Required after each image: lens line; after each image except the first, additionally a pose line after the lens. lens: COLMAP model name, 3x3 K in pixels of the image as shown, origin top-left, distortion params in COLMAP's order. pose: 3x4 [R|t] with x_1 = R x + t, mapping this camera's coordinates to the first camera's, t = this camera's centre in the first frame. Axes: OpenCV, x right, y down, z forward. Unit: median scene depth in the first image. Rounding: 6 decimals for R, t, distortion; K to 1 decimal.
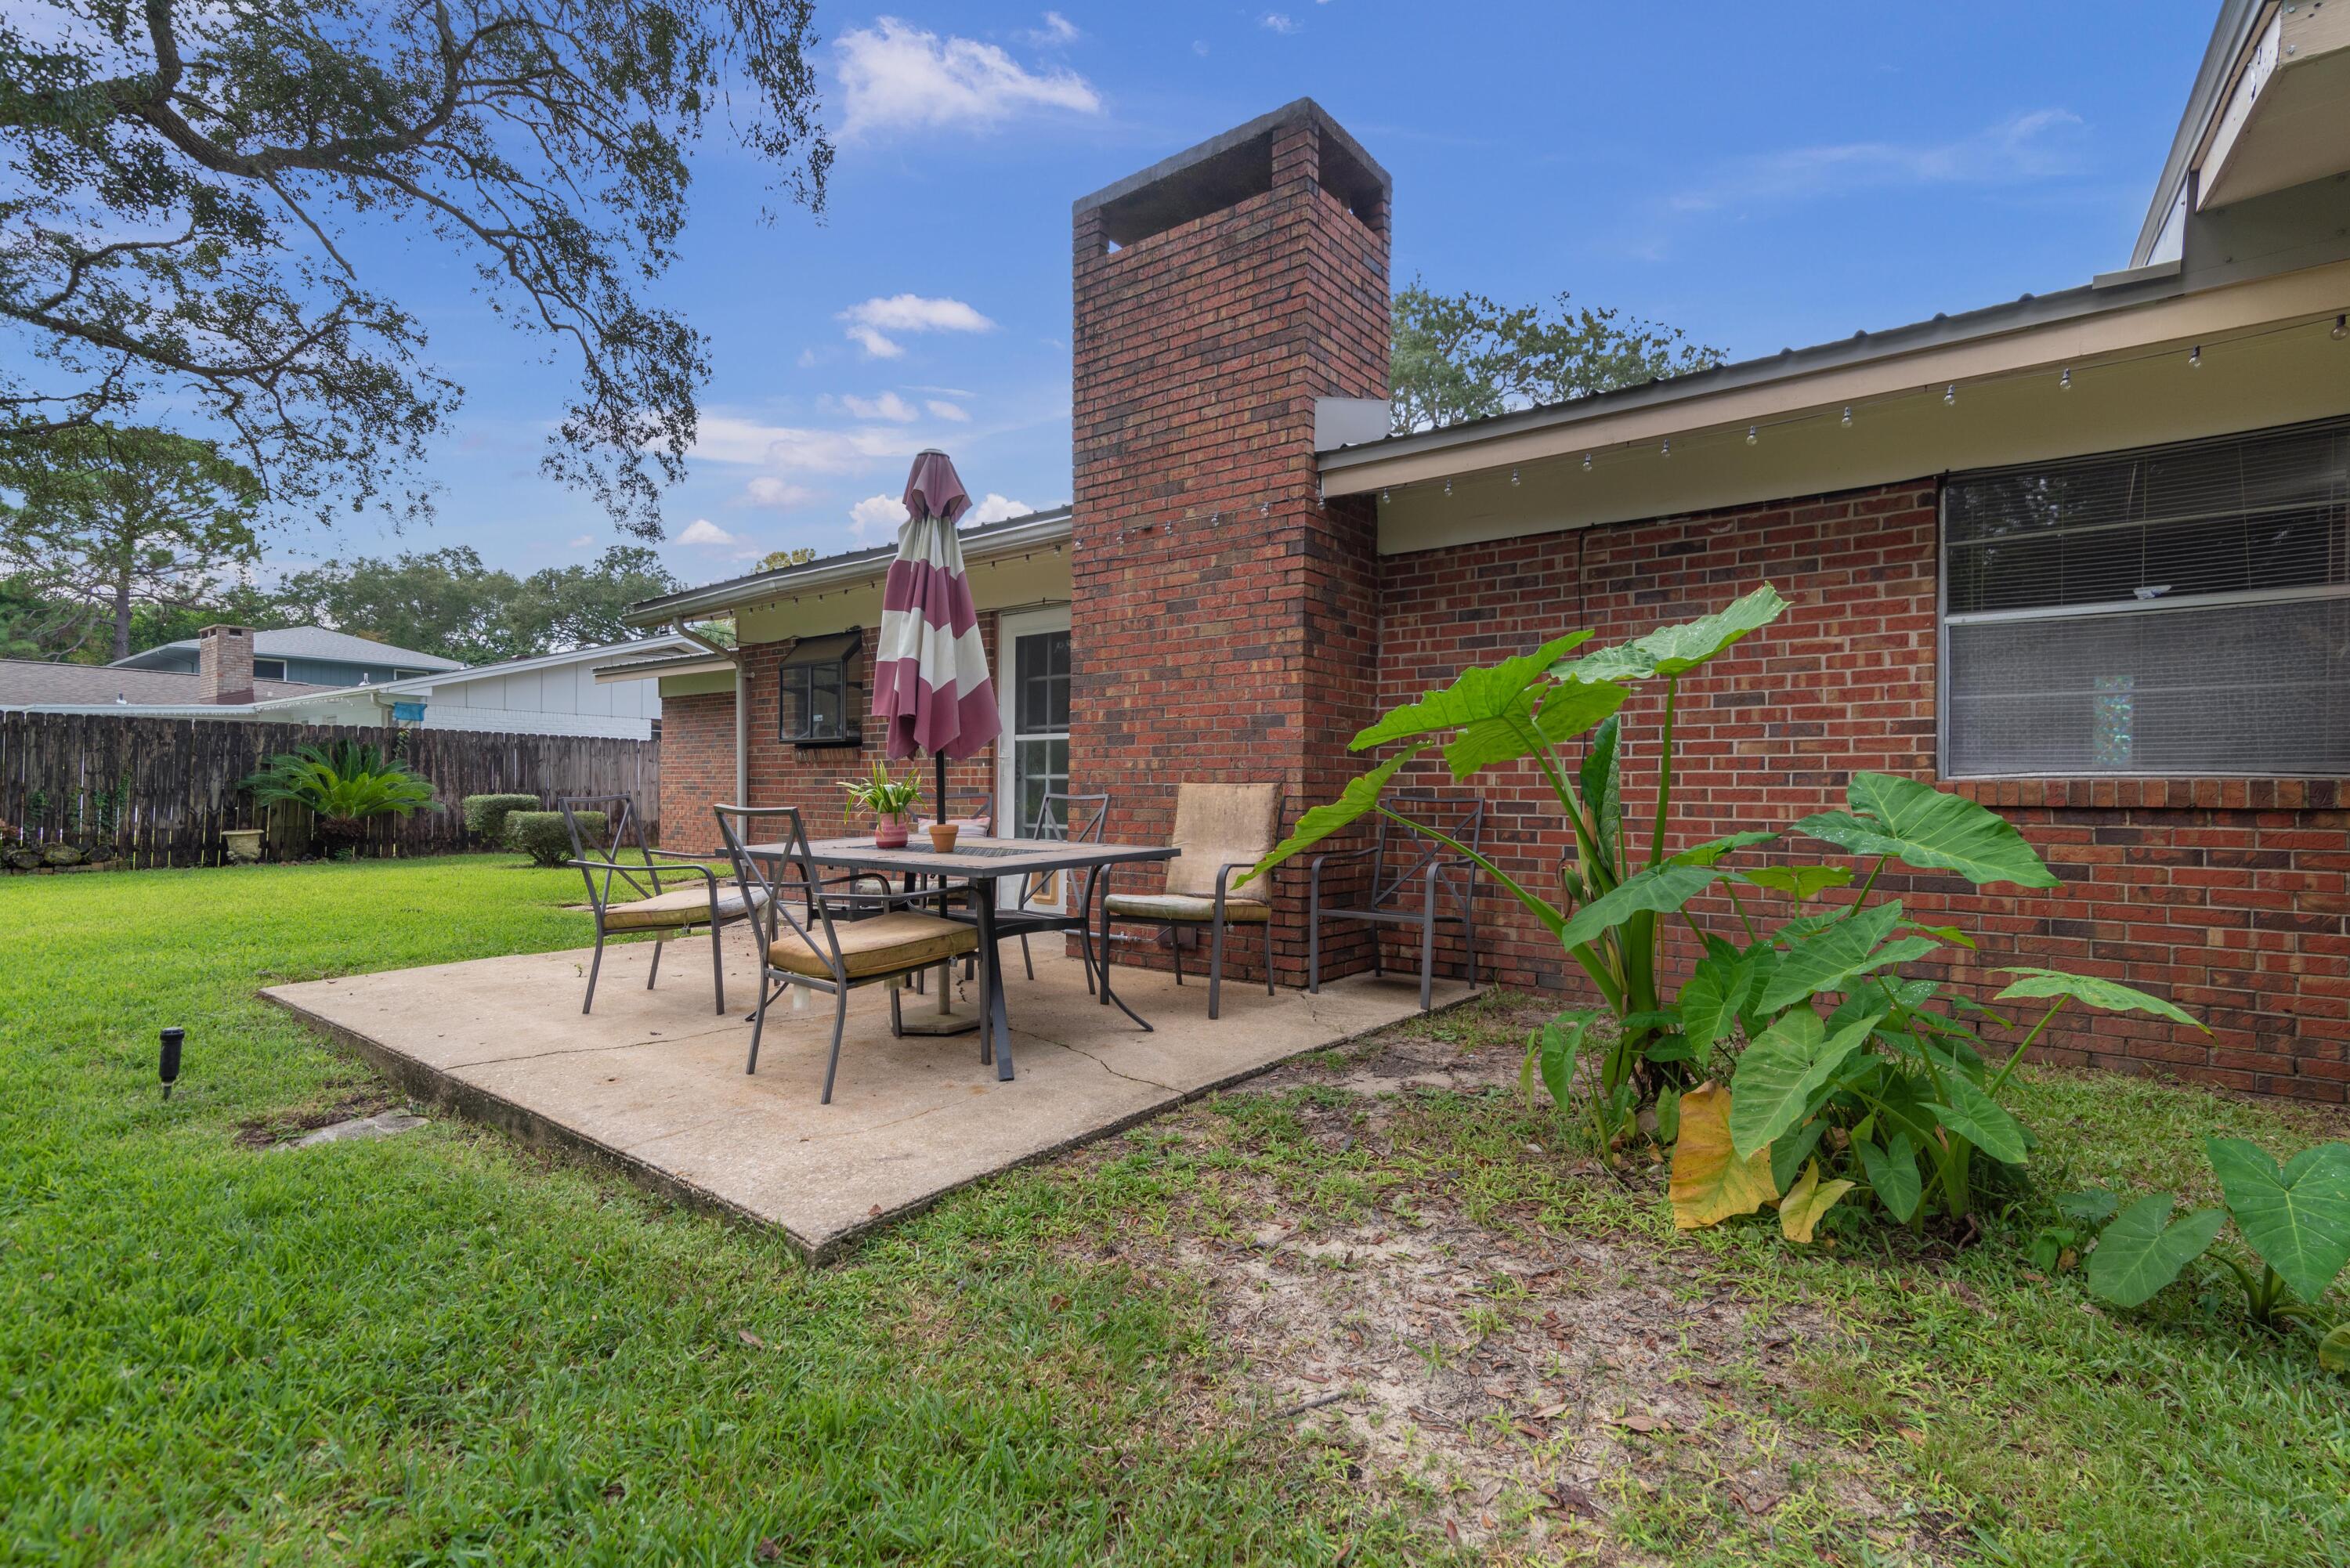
lens RADIAL K [[1072.0, 0, 1174.2], [0, 1072.0, 775.8], [0, 0, 1]] dist [0.015599, -0.003741]
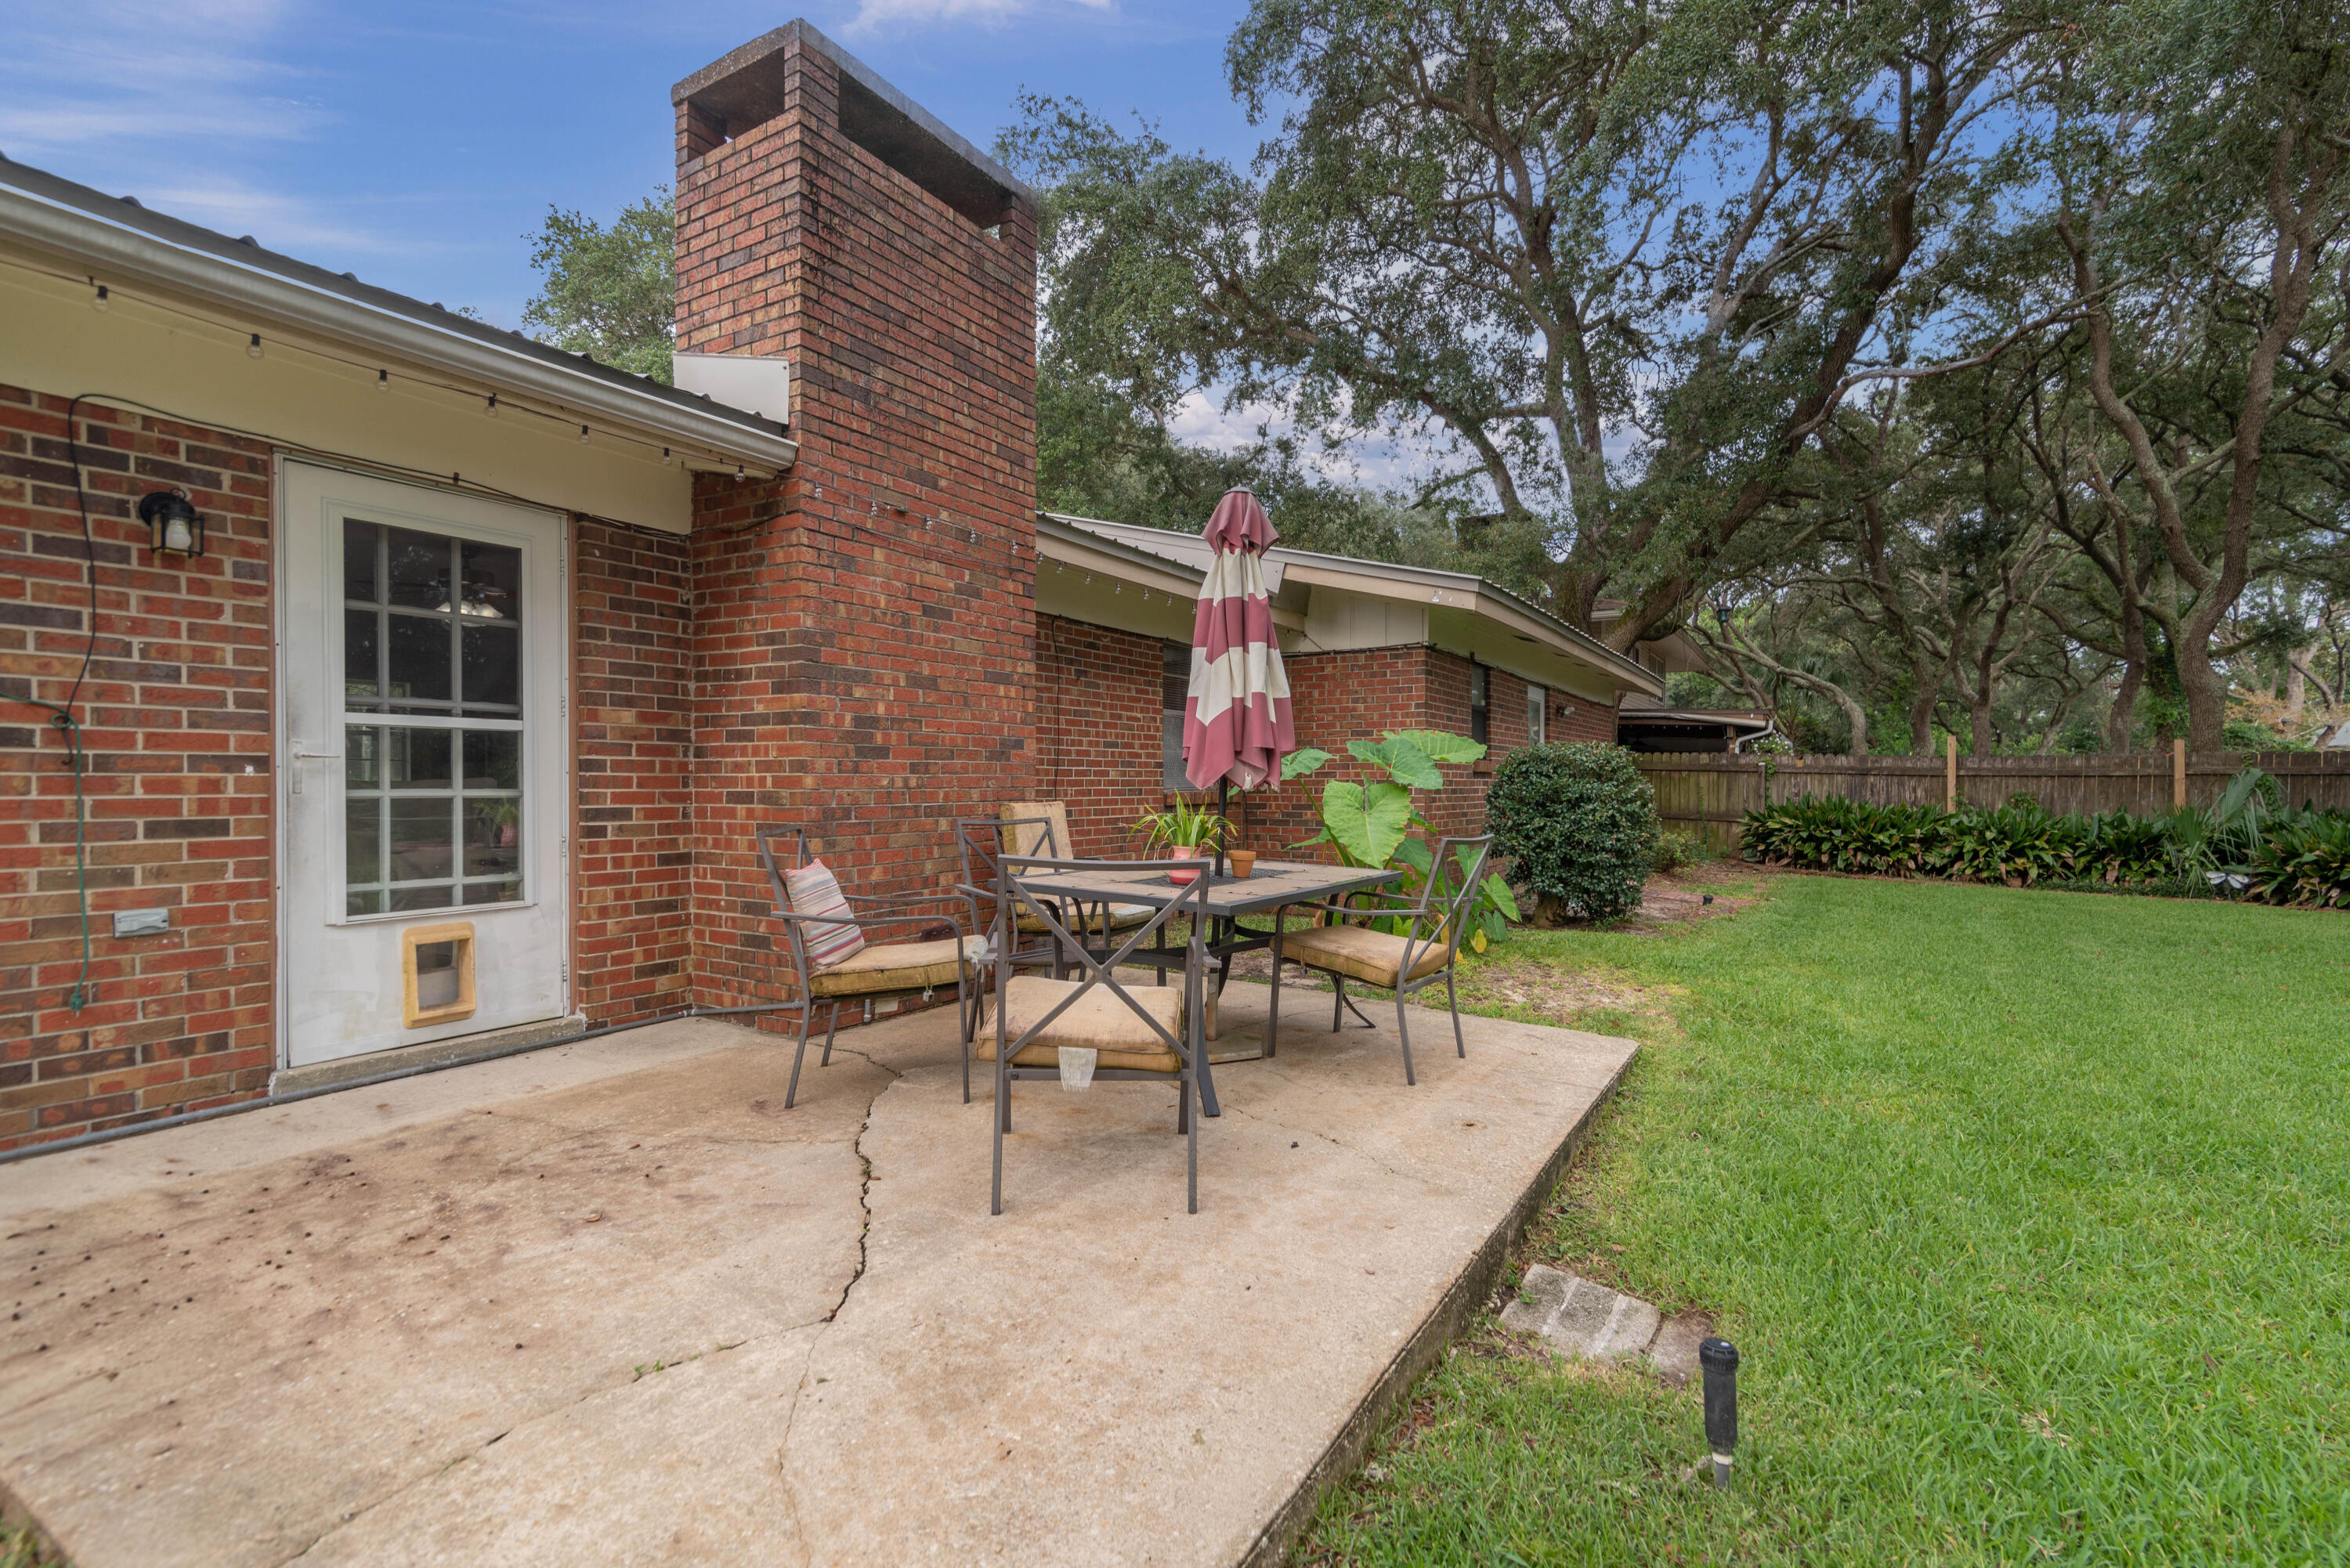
lens RADIAL K [[1072.0, 0, 1181.6], [0, 1072.0, 789.8], [0, 0, 1]] dist [0.015599, -0.003741]
pose [[-0.108290, -0.014411, 0.994015, -0.916775], [-0.016229, 0.999787, 0.012727, -0.018732], [-0.993987, -0.014753, -0.108501, 0.859612]]
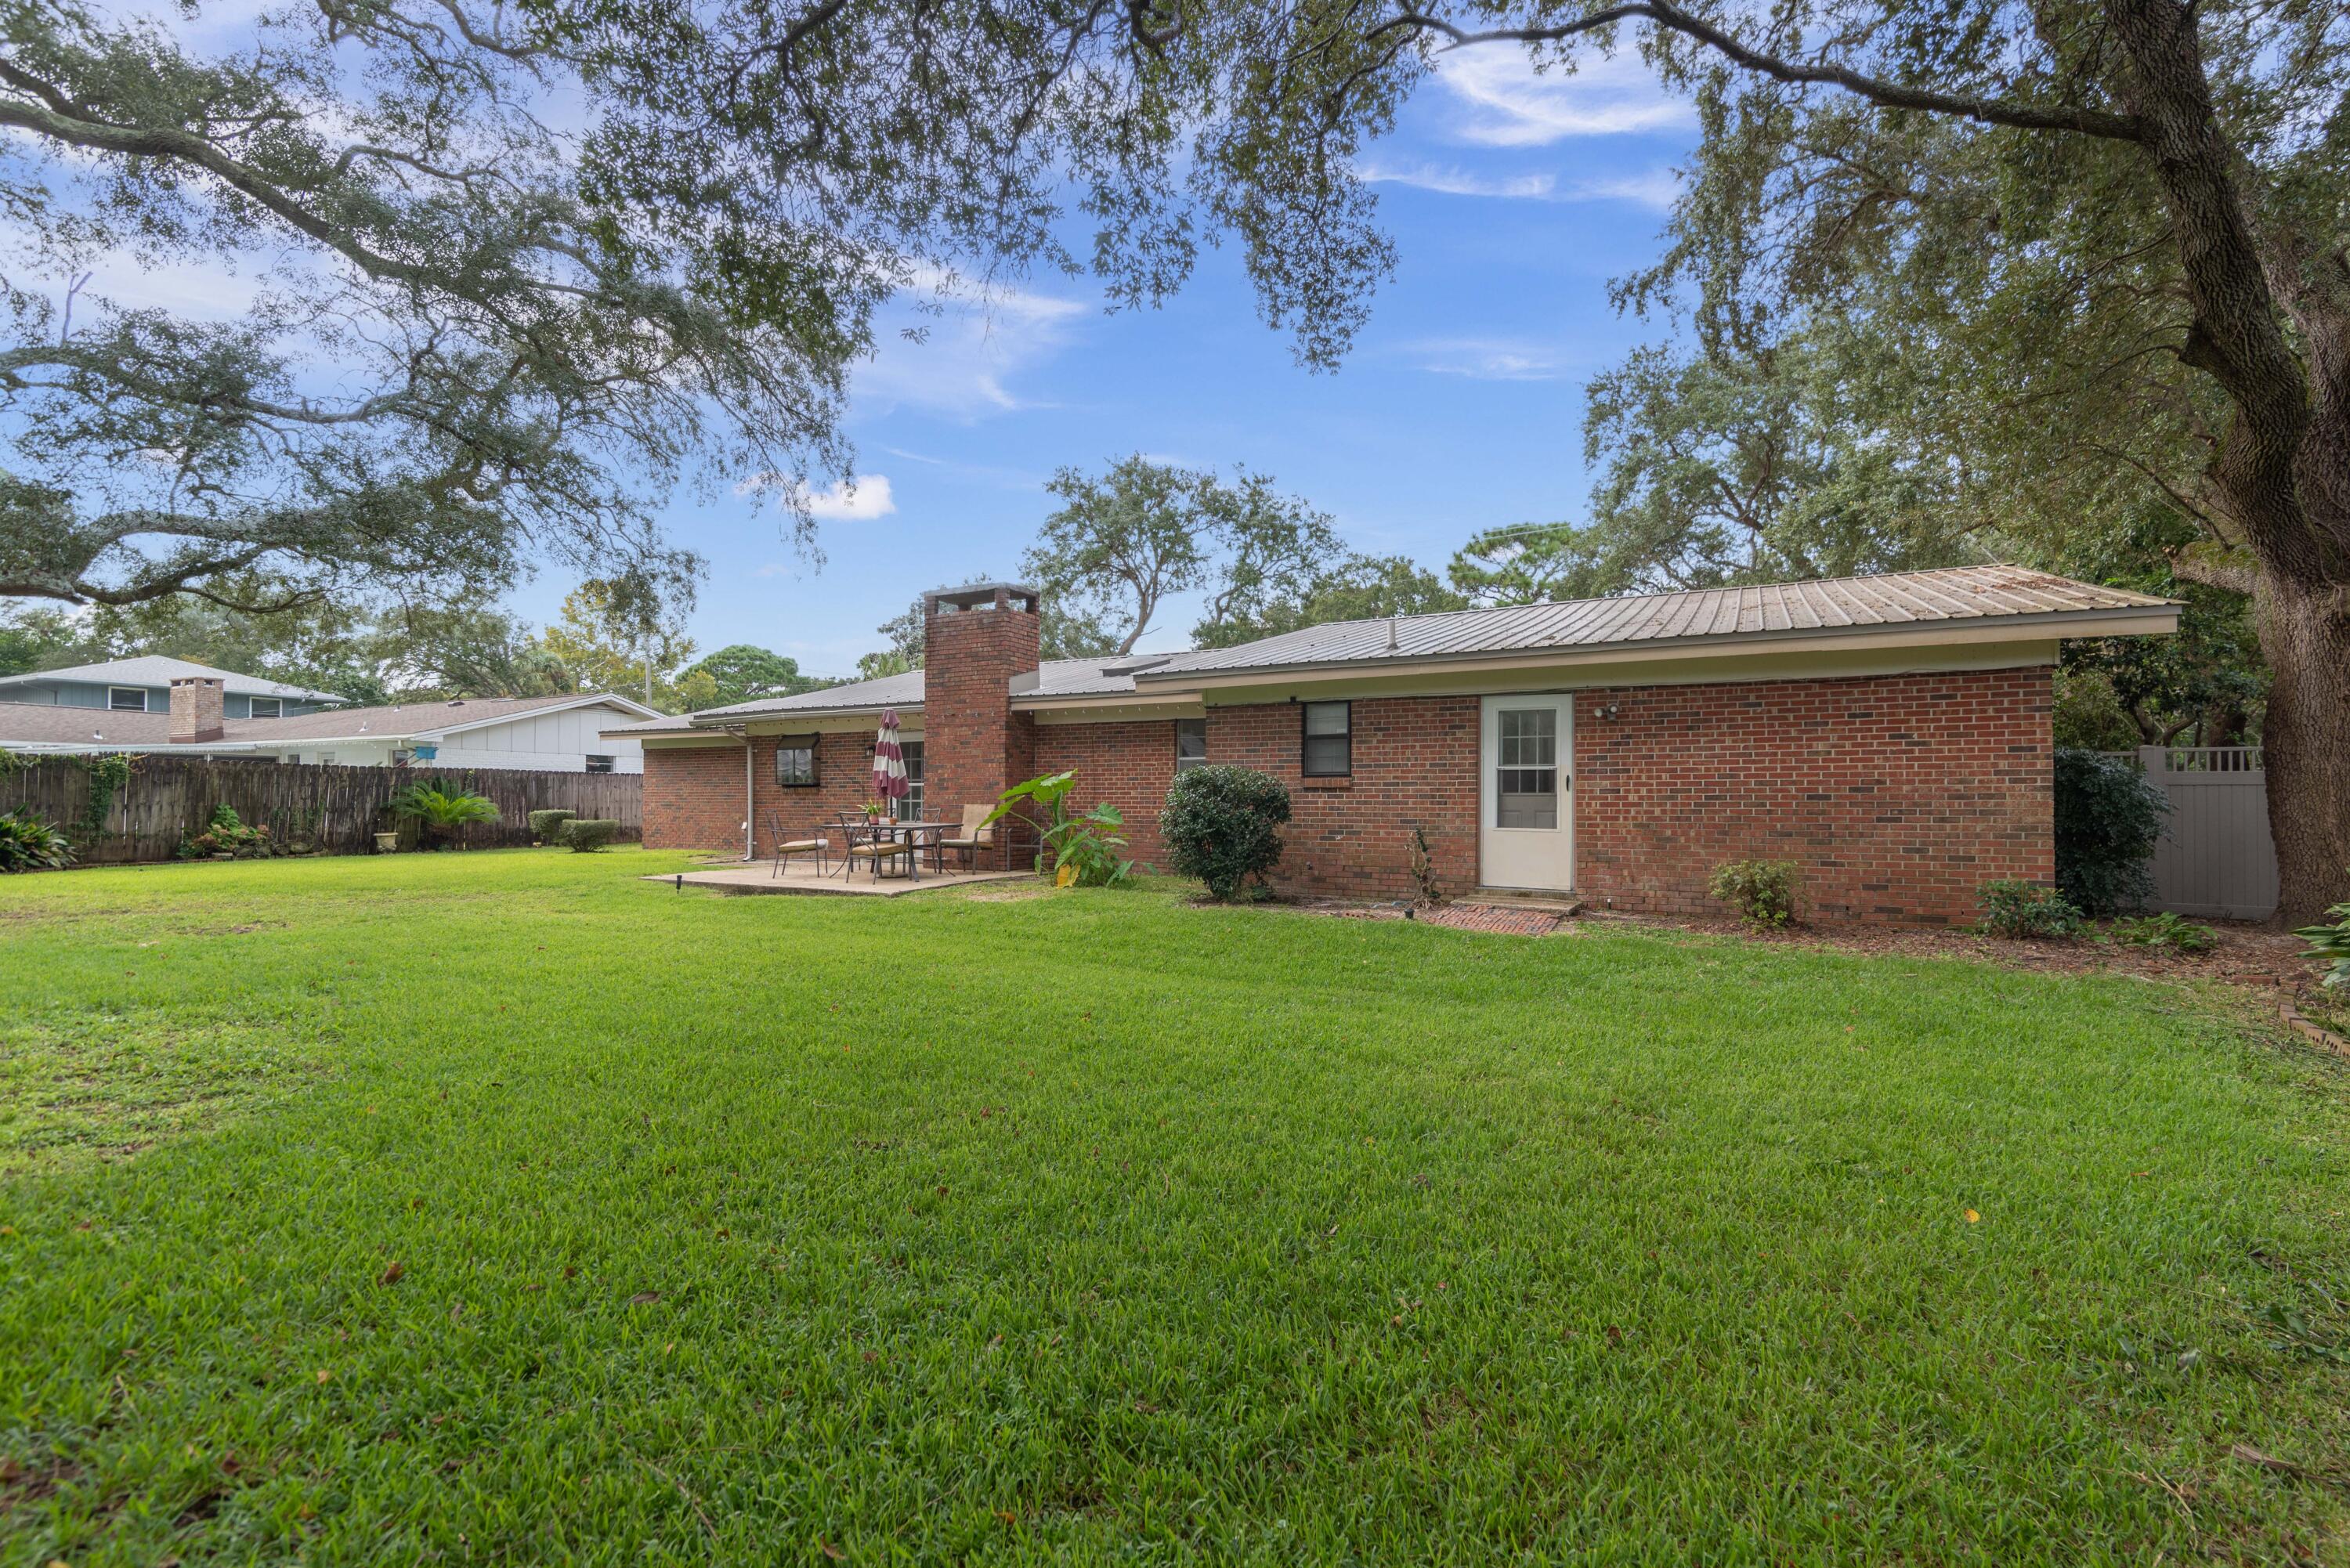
lens RADIAL K [[1072.0, 0, 1184.2], [0, 1072.0, 779.2], [0, 0, 1]] dist [0.015599, -0.003741]
pose [[0.980418, -0.001158, 0.196926, 0.015689], [0.002544, 0.999974, -0.006784, -0.037388], [-0.196913, 0.007152, 0.980395, -1.870725]]
